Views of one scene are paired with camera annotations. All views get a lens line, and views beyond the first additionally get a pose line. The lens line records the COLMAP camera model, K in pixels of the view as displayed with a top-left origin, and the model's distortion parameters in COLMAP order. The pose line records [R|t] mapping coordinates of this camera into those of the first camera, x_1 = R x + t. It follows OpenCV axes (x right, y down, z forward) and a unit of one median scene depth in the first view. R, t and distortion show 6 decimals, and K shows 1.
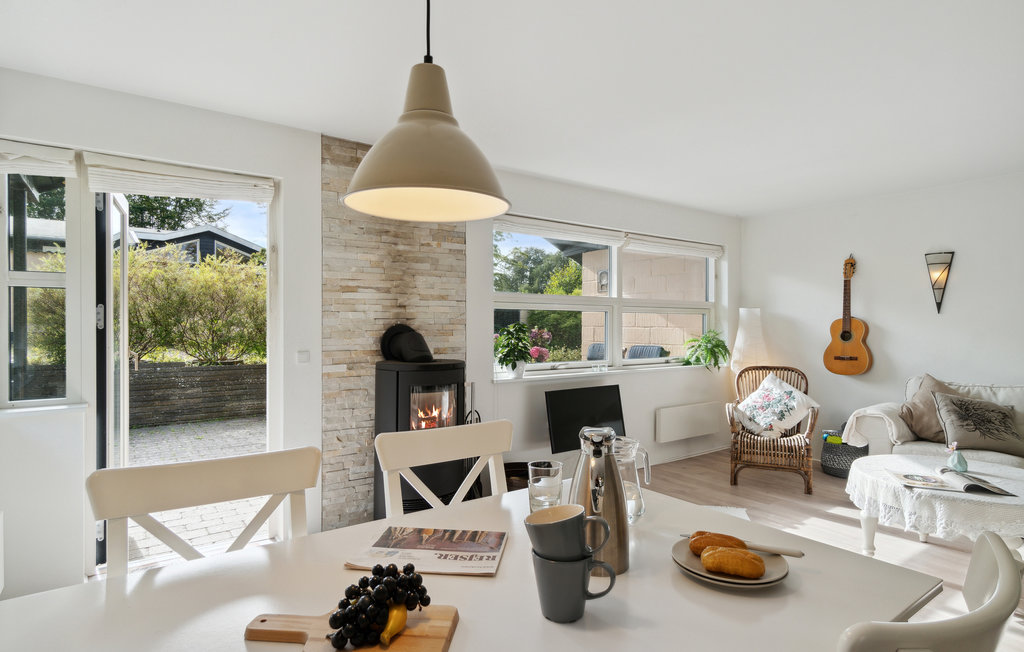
lens RADIAL K [[534.3, 0, 524.1], [0, 534.3, 328.7], [0, 0, 1]] dist [-0.007997, 0.000792]
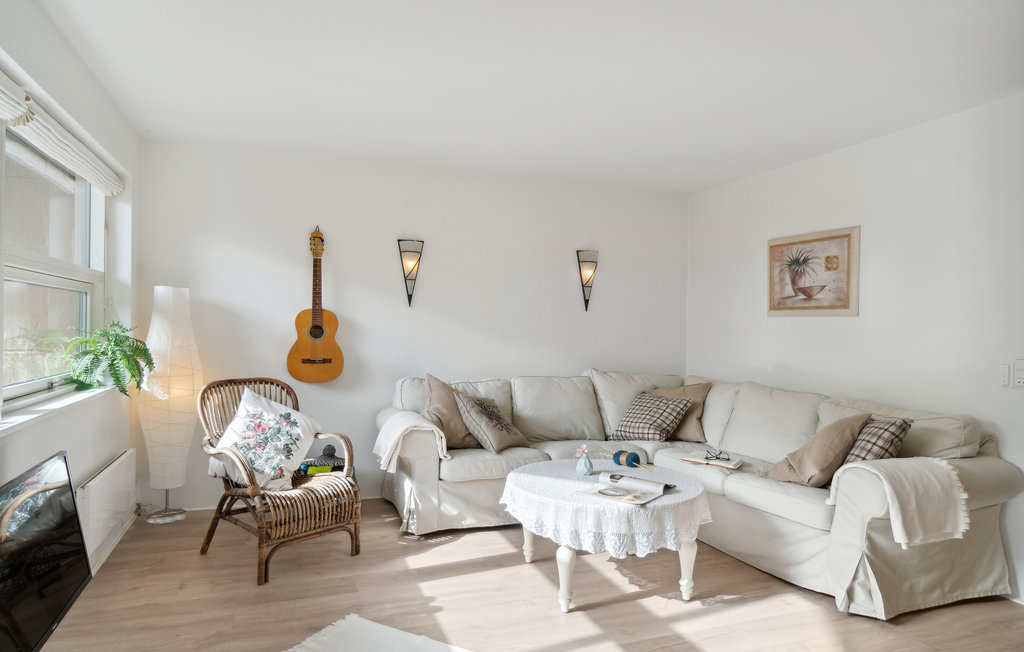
lens RADIAL K [[621.0, 0, 512.0], [0, 621.0, 326.0], [0, 0, 1]] dist [-0.003279, -0.001555]
pose [[0.289307, 0.003281, 0.957231, -0.179173], [-0.010848, 0.999941, -0.000149, 0.002687], [-0.957175, -0.010341, 0.289326, 0.504396]]
